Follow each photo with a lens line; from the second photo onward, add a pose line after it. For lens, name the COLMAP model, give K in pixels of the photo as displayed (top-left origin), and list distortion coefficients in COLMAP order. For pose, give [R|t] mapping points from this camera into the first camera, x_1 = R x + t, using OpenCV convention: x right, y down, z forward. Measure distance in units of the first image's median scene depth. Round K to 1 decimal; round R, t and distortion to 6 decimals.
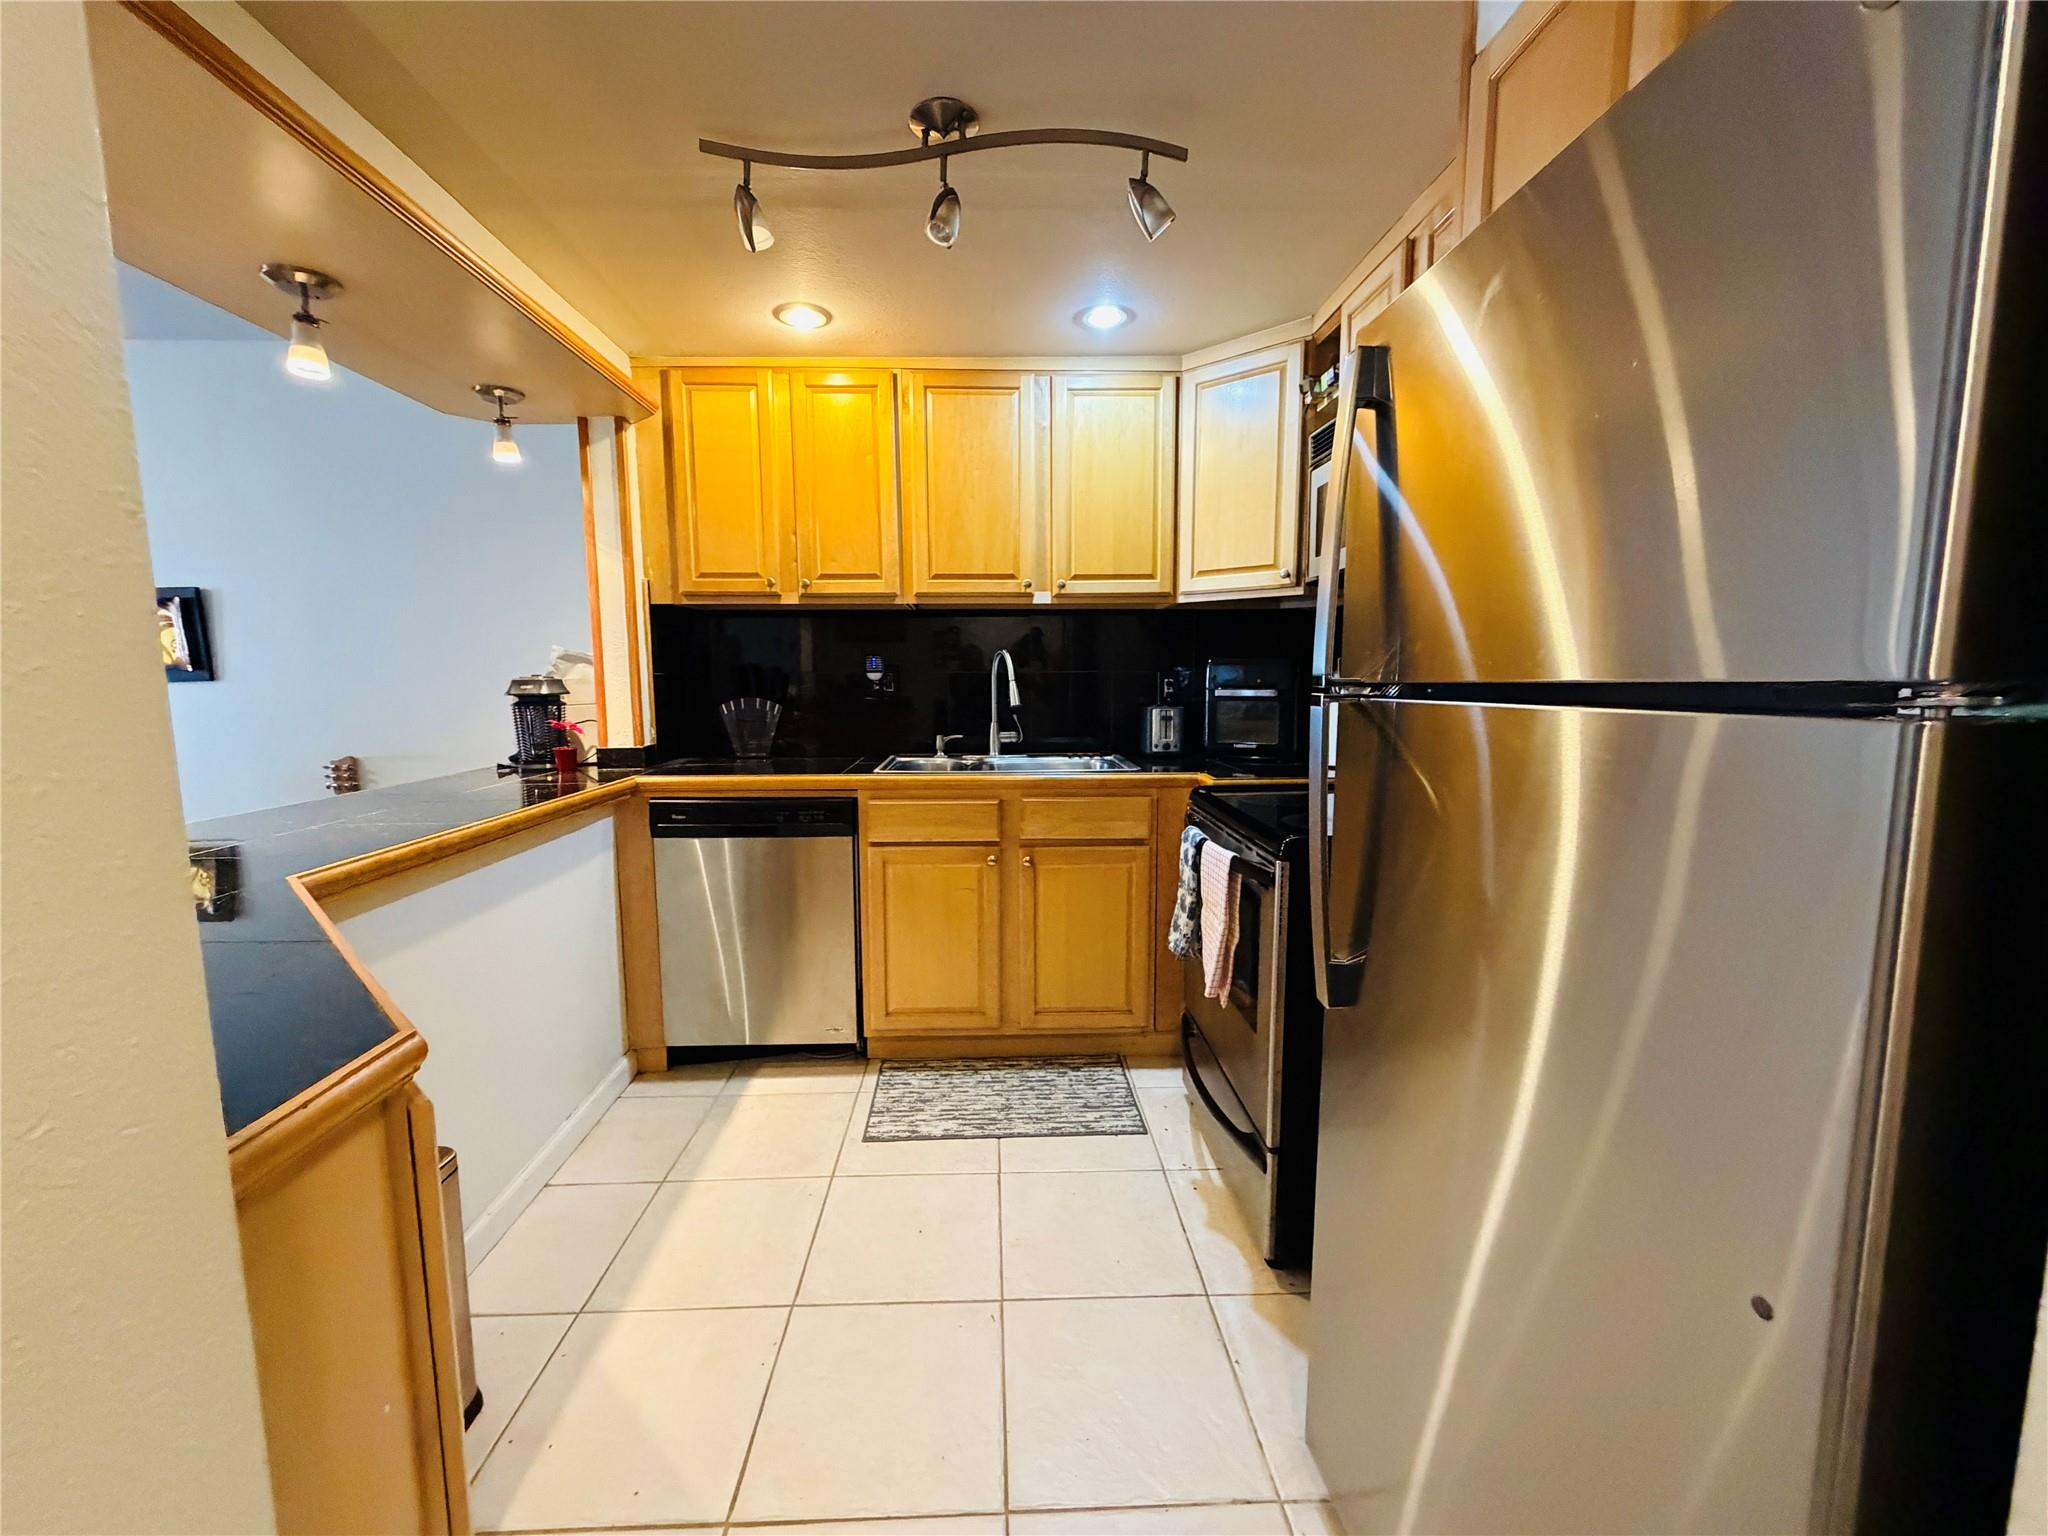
lens RADIAL K [[828.9, 0, 1018.3], [0, 828.9, 764.8], [0, 0, 1]] dist [0.001375, -0.000263]
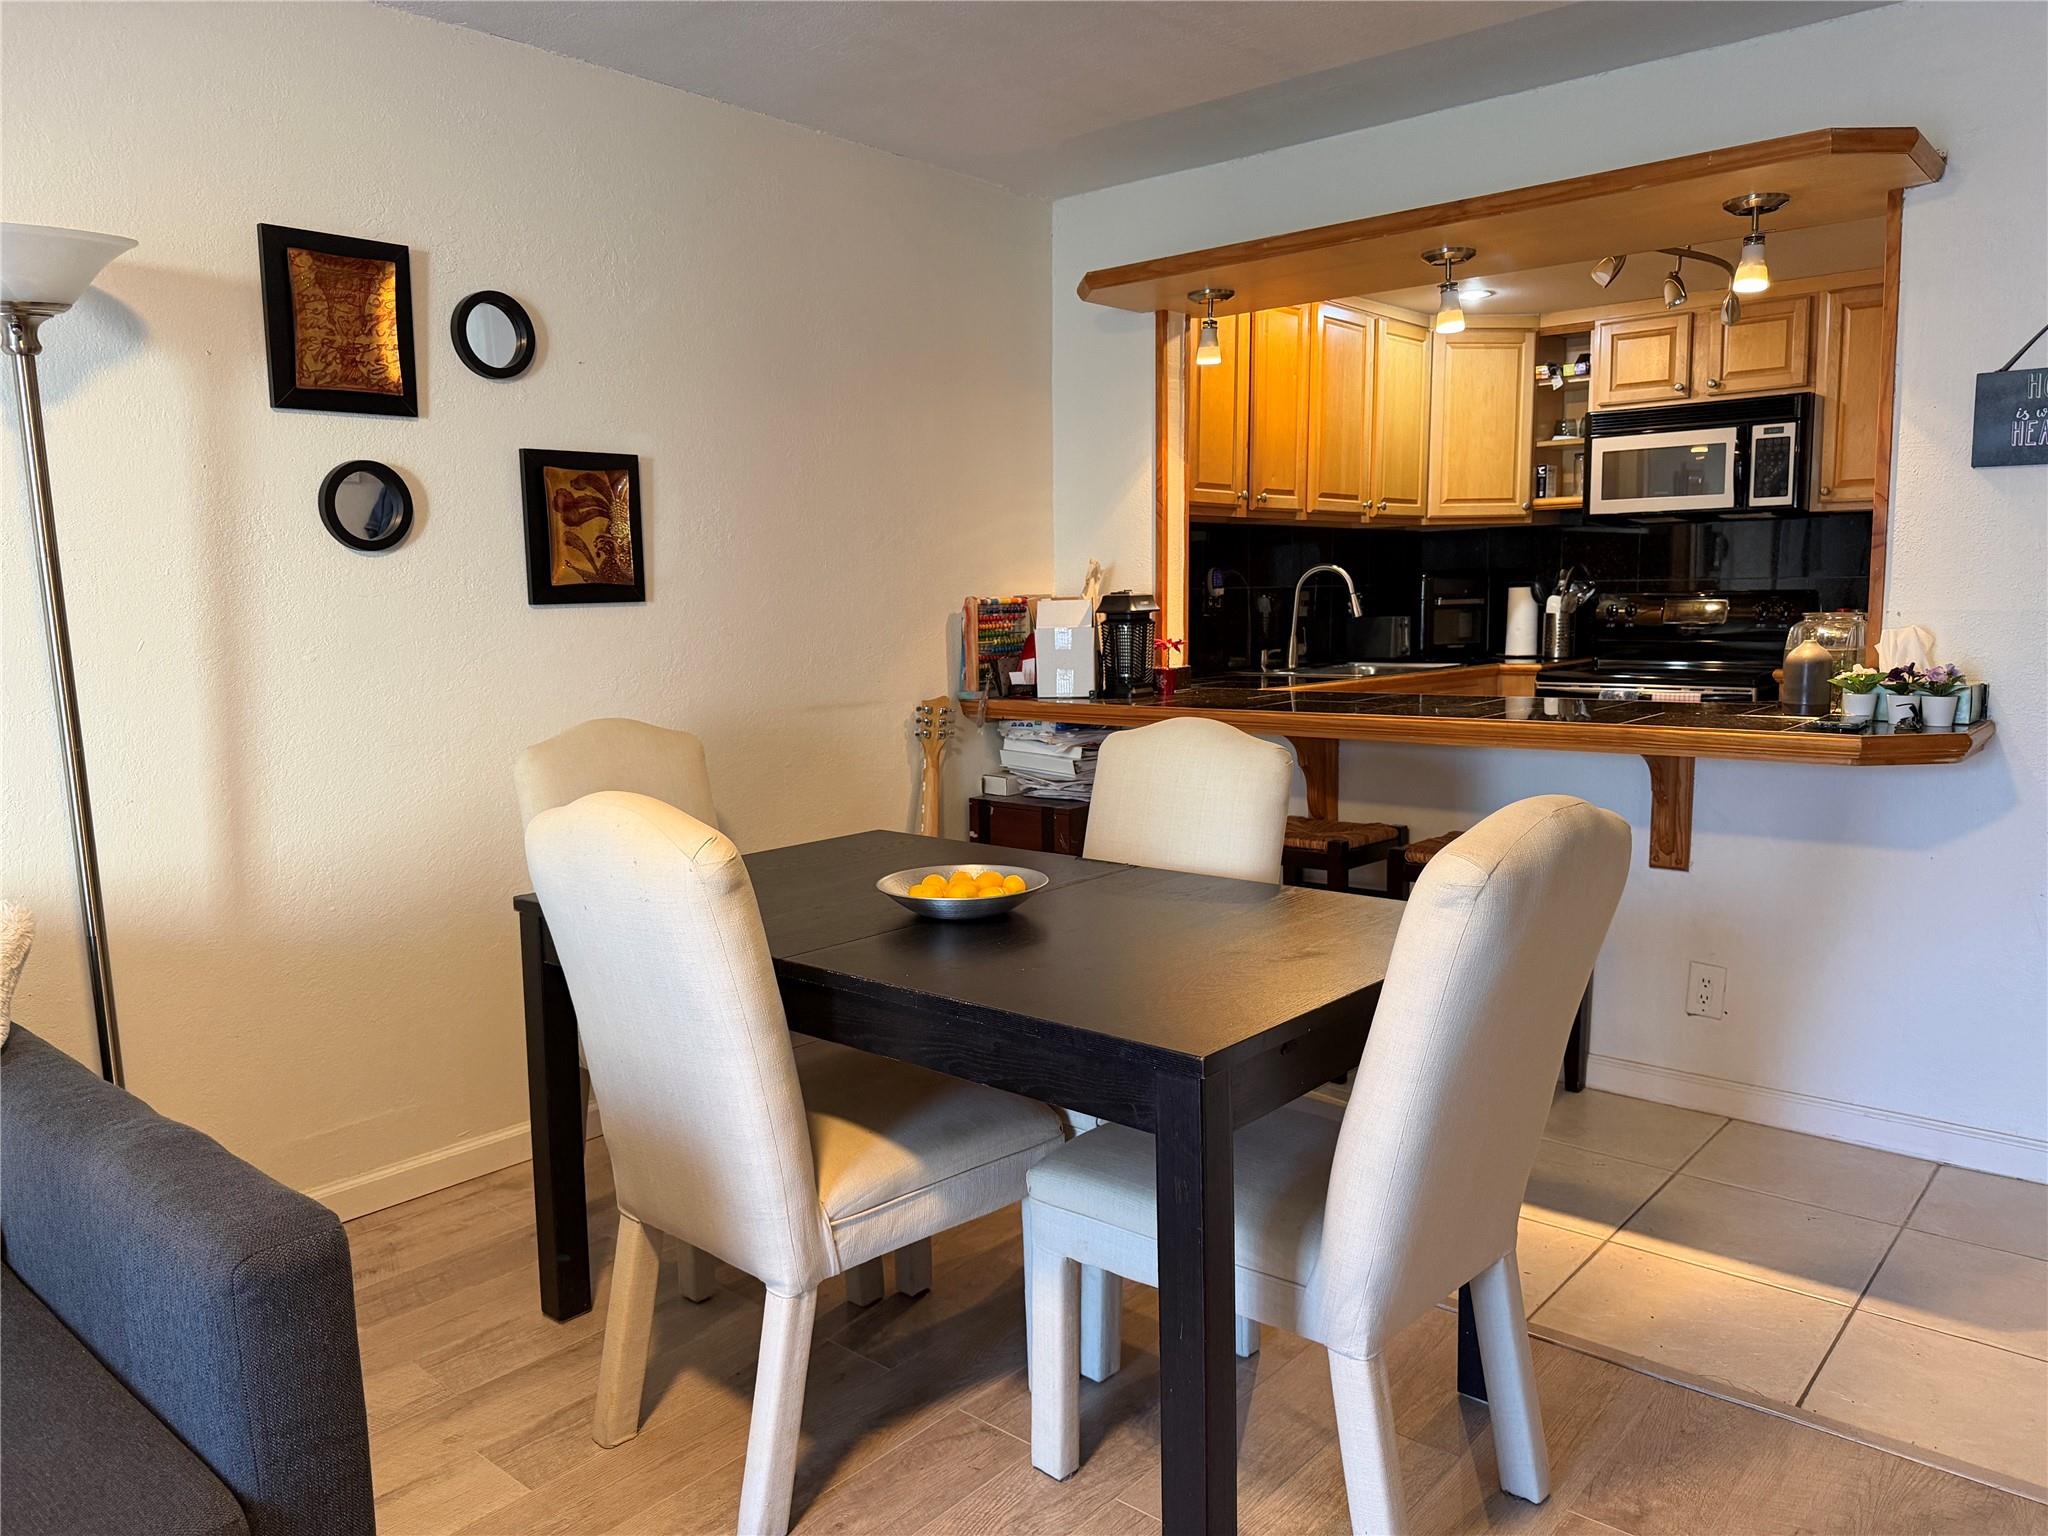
lens RADIAL K [[1453.5, 0, 983.6], [0, 1453.5, 771.2], [0, 0, 1]] dist [0.070330, -0.087499]
pose [[0.696178, -0.090334, 0.712163, -1.821846], [0.089096, 0.995253, 0.039147, 0.011939], [-0.712319, 0.036198, 0.700922, 0.014014]]
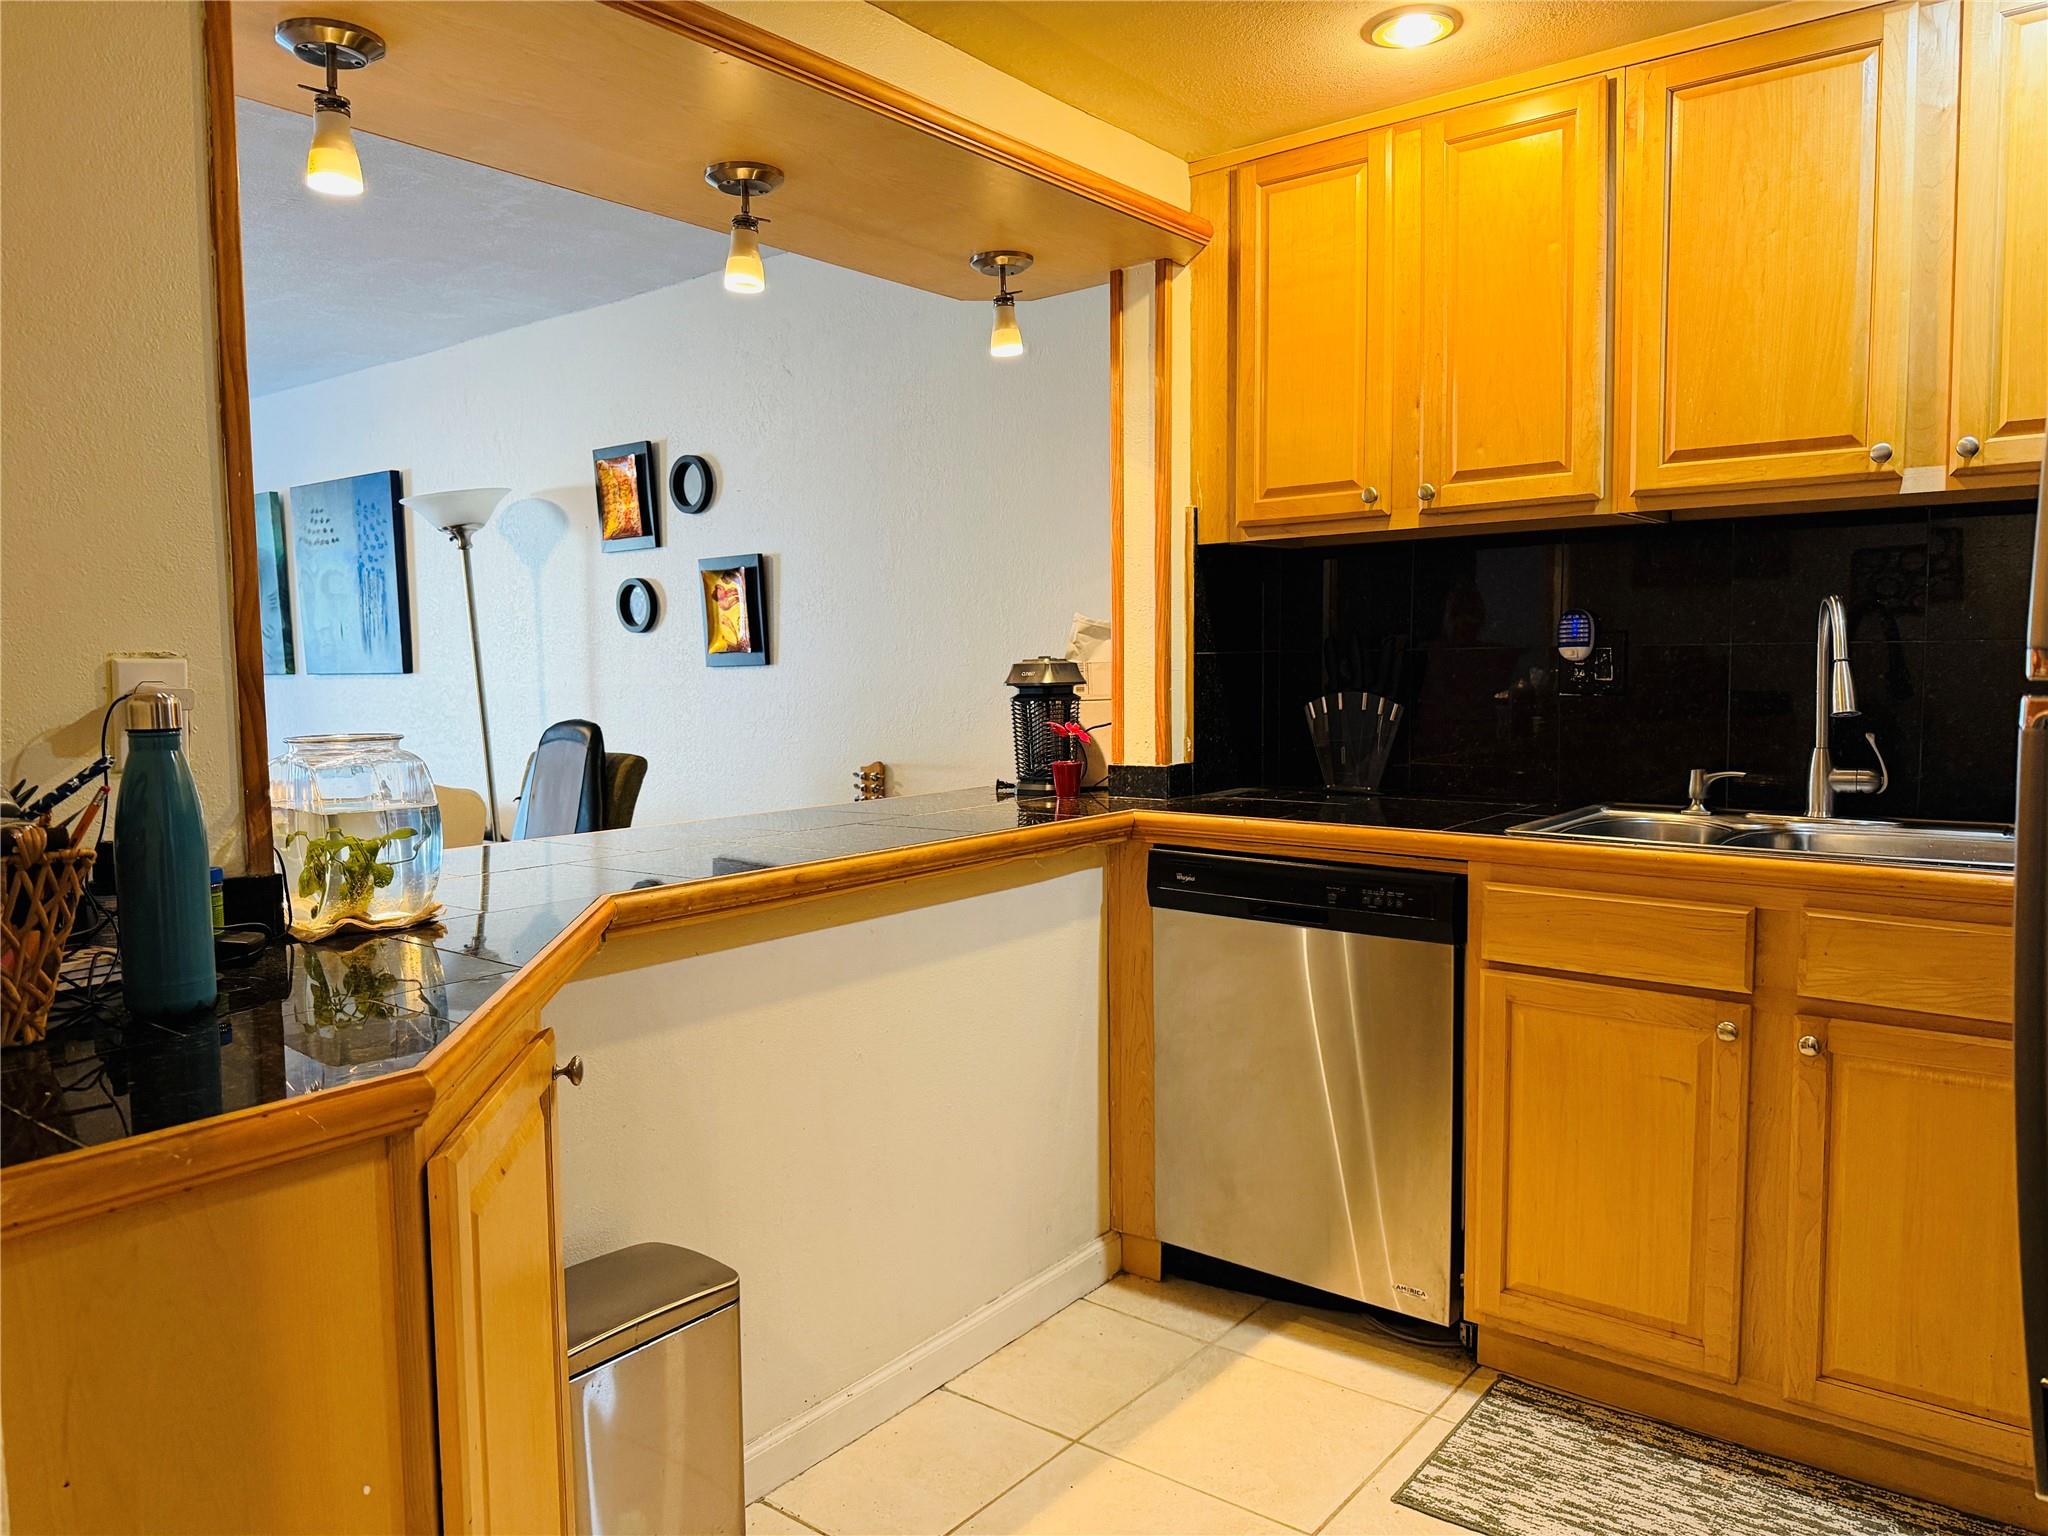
lens RADIAL K [[1453.5, 0, 983.6], [0, 1453.5, 771.2], [0, 0, 1]] dist [0.070330, -0.087499]
pose [[0.753455, 0.046755, -0.655835, 0.184648], [-0.064679, 0.997901, -0.003164, -0.004990], [0.654311, 0.044802, 0.754897, 0.053874]]
